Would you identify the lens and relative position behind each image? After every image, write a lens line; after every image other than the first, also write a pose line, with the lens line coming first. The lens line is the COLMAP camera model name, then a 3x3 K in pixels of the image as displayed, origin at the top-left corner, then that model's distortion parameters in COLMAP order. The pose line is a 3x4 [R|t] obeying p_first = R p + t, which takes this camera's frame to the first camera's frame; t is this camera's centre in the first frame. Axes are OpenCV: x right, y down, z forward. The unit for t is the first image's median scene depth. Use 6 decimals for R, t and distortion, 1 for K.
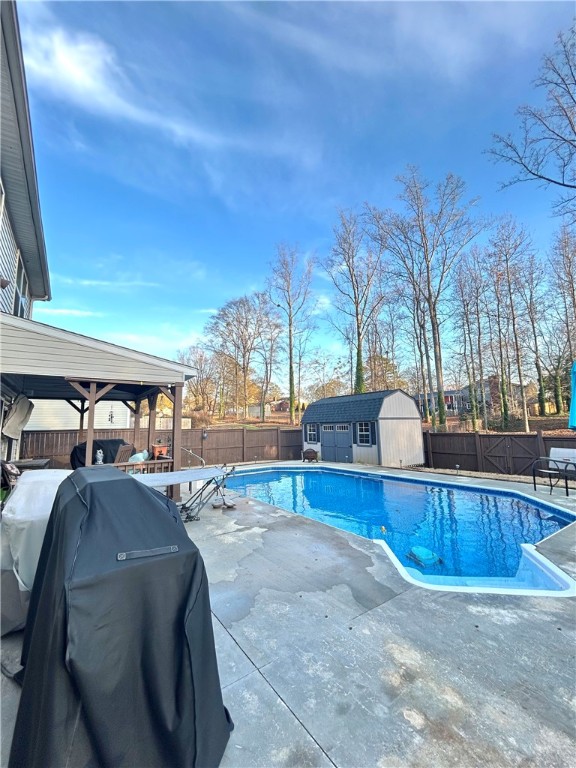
lens RADIAL K [[311.3, 0, 287.0], [0, 311.3, 385.0], [0, 0, 1]] dist [-0.000139, -0.000011]
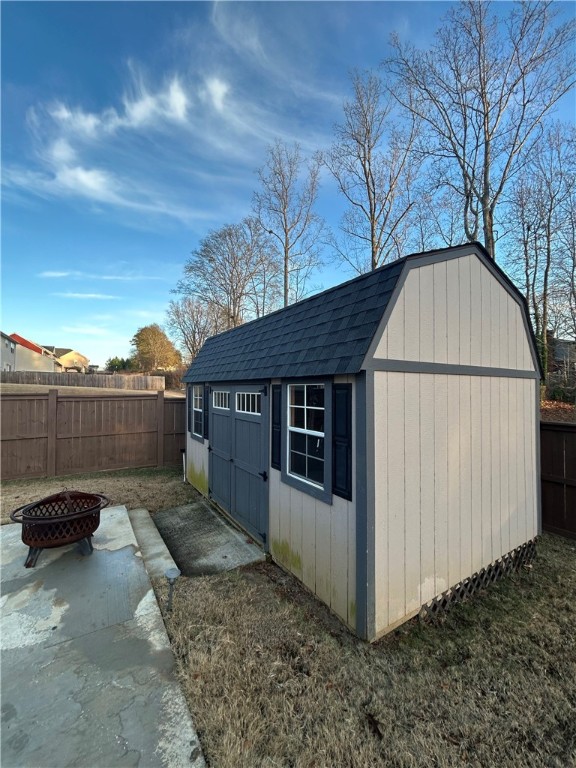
lens RADIAL K [[311.3, 0, 287.8], [0, 311.3, 385.0], [0, 0, 1]] dist [-0.000139, -0.000011]
pose [[0.998437, 0.019812, -0.052261, 0.089873], [-0.013323, 0.992476, 0.121711, 0.034519], [0.054279, -0.120824, 0.991189, 0.286583]]
